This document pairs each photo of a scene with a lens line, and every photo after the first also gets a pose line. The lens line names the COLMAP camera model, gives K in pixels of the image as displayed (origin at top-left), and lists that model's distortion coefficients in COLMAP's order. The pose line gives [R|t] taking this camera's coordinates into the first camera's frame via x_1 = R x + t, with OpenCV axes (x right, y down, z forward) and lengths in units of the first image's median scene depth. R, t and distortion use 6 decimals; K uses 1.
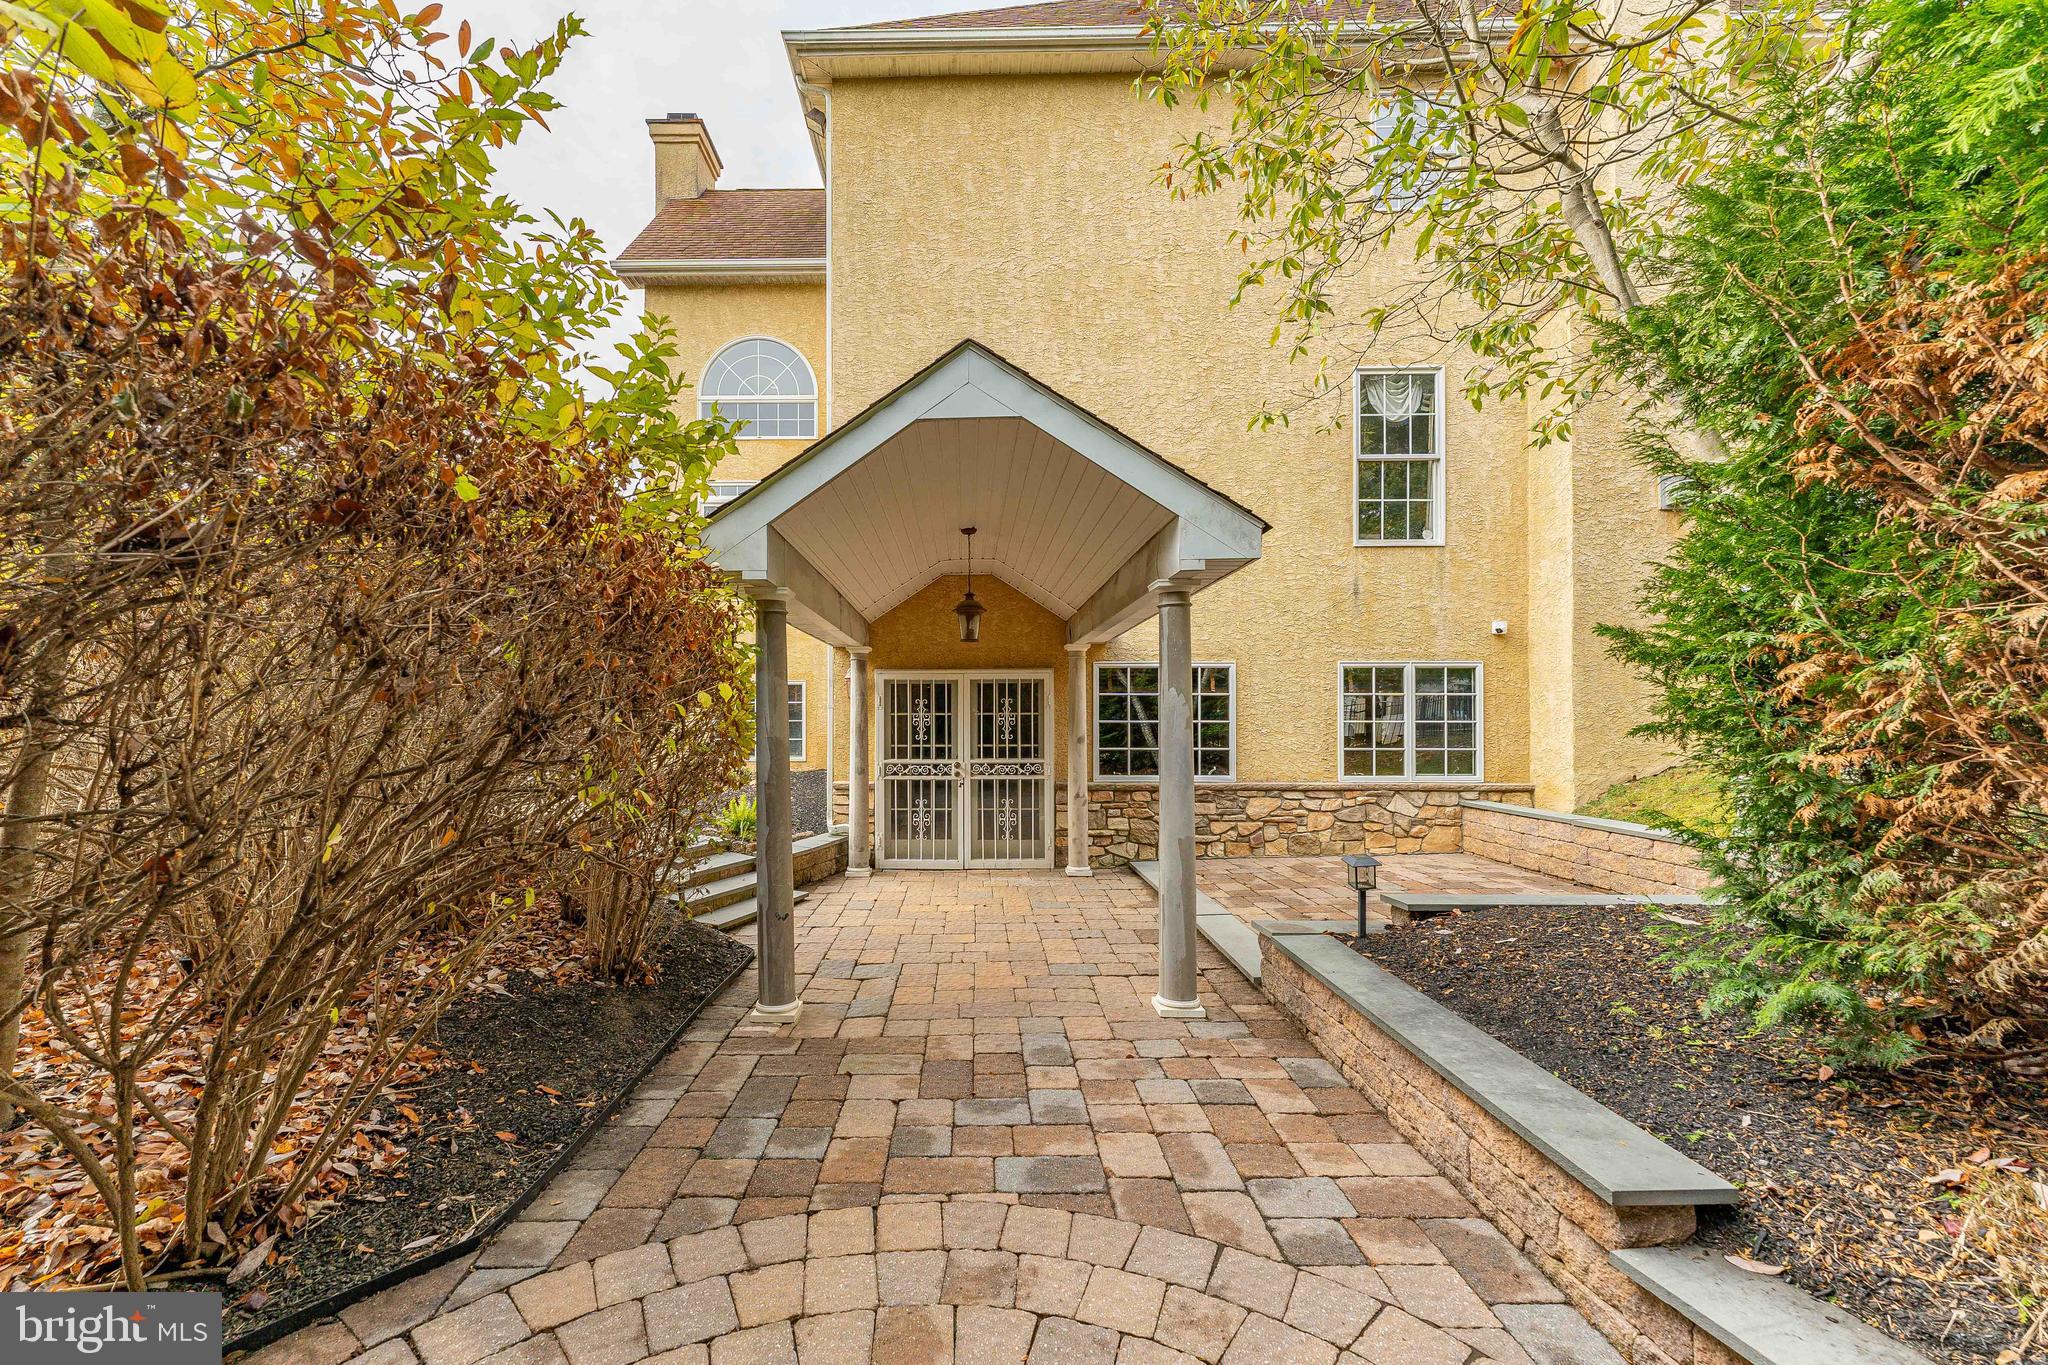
lens RADIAL K [[824.0, 0, 1022.5], [0, 824.0, 696.8], [0, 0, 1]] dist [-0.000568, 0.000770]
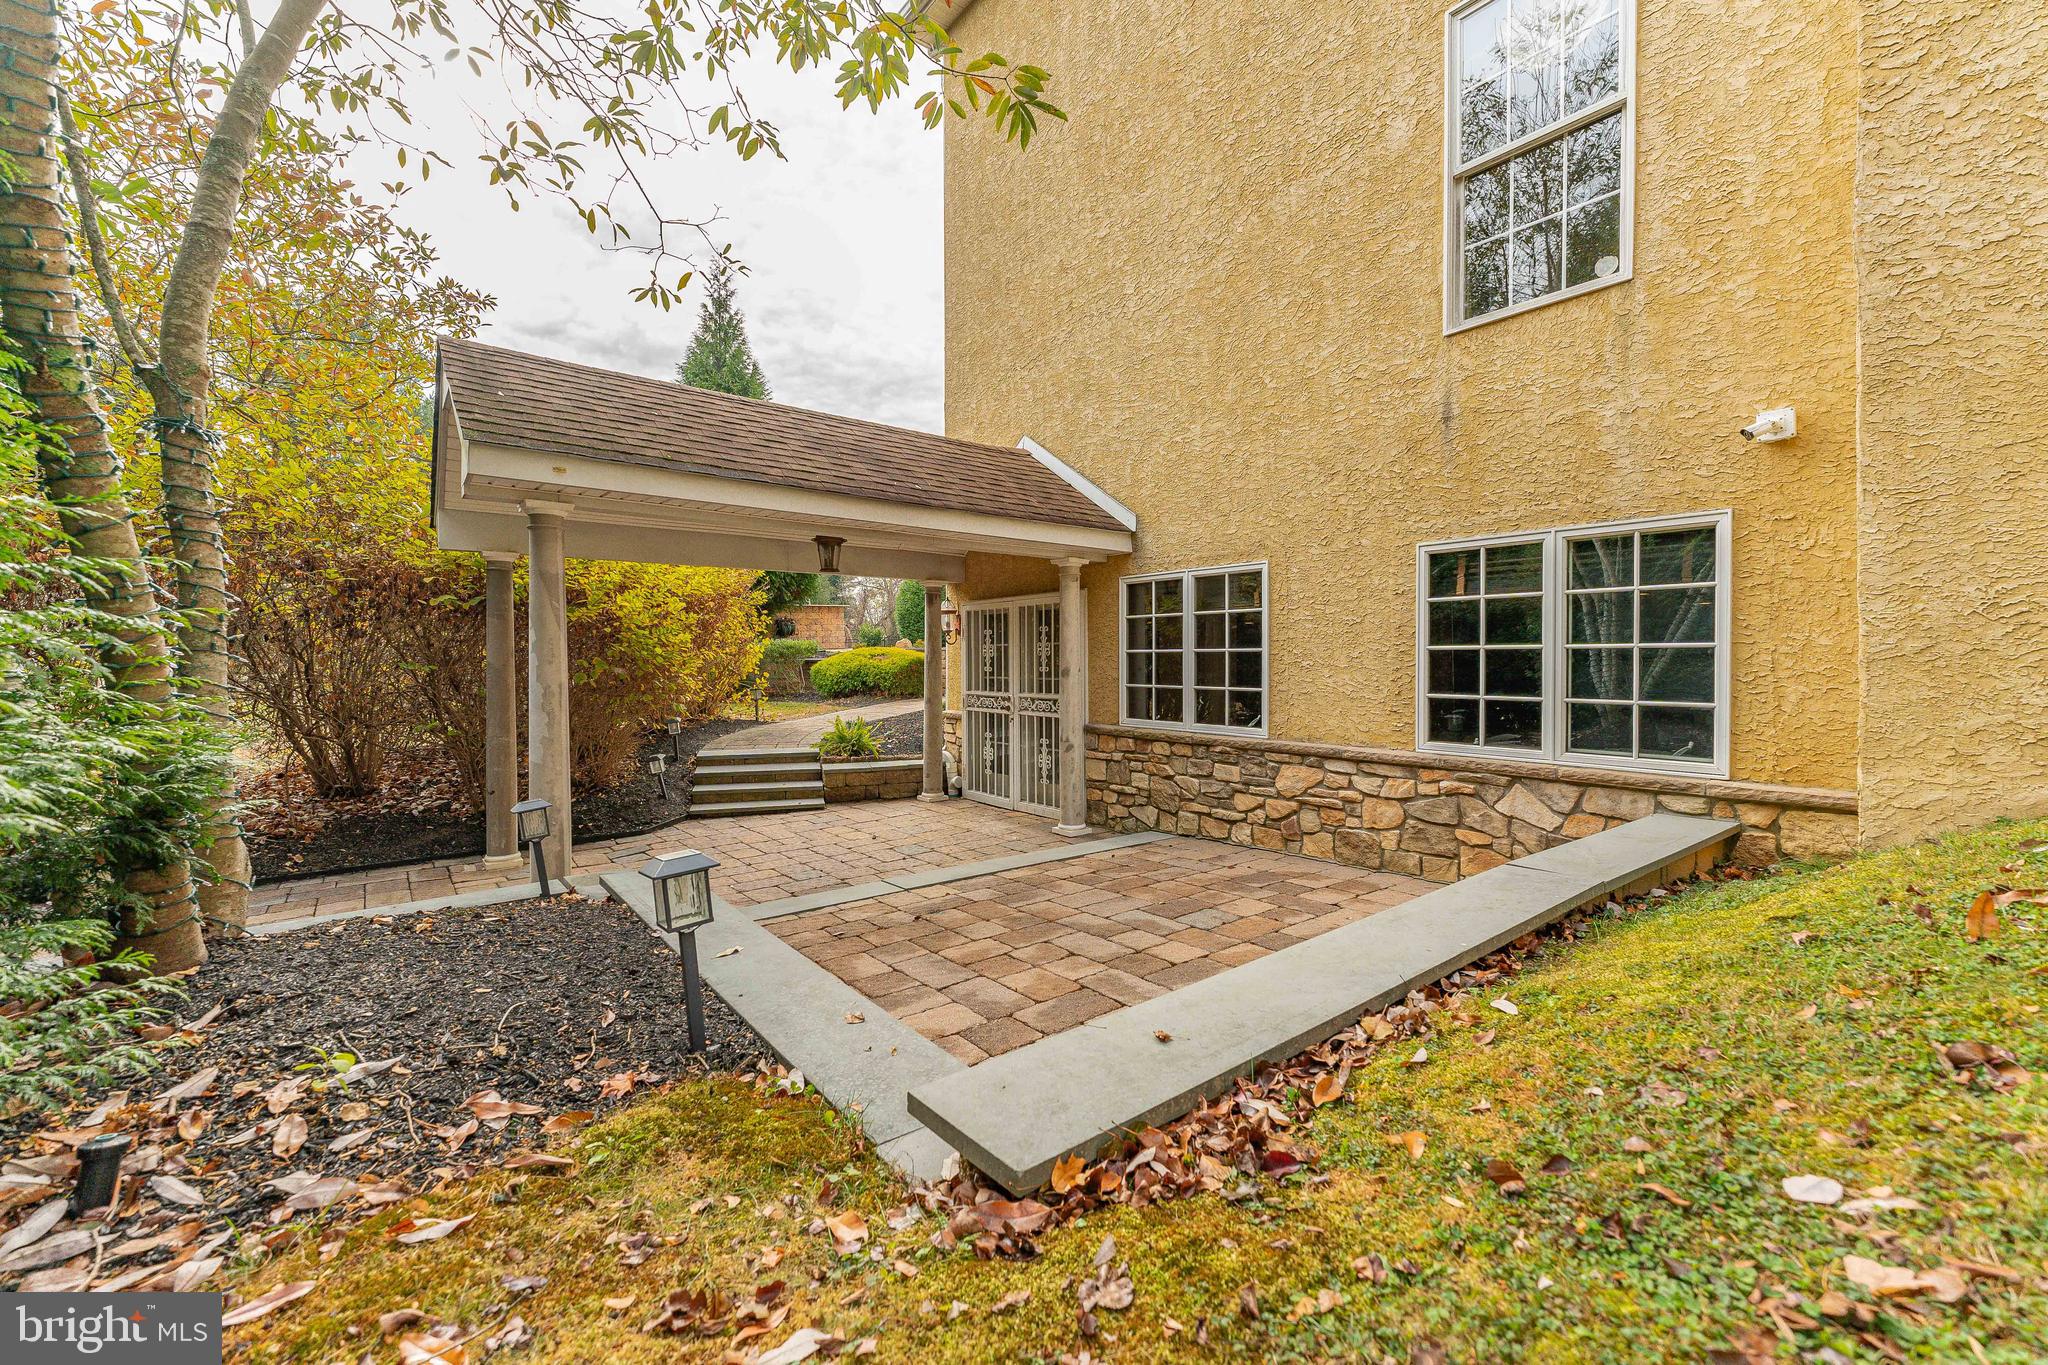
lens RADIAL K [[824.0, 0, 1024.3], [0, 824.0, 671.0], [0, 0, 1]] dist [-0.000568, 0.000770]
pose [[0.634037, 0.010466, -0.773232, 0.658000], [0.005613, 0.999820, 0.018136, 0.034351], [0.773283, -0.015839, 0.633864, 0.418253]]
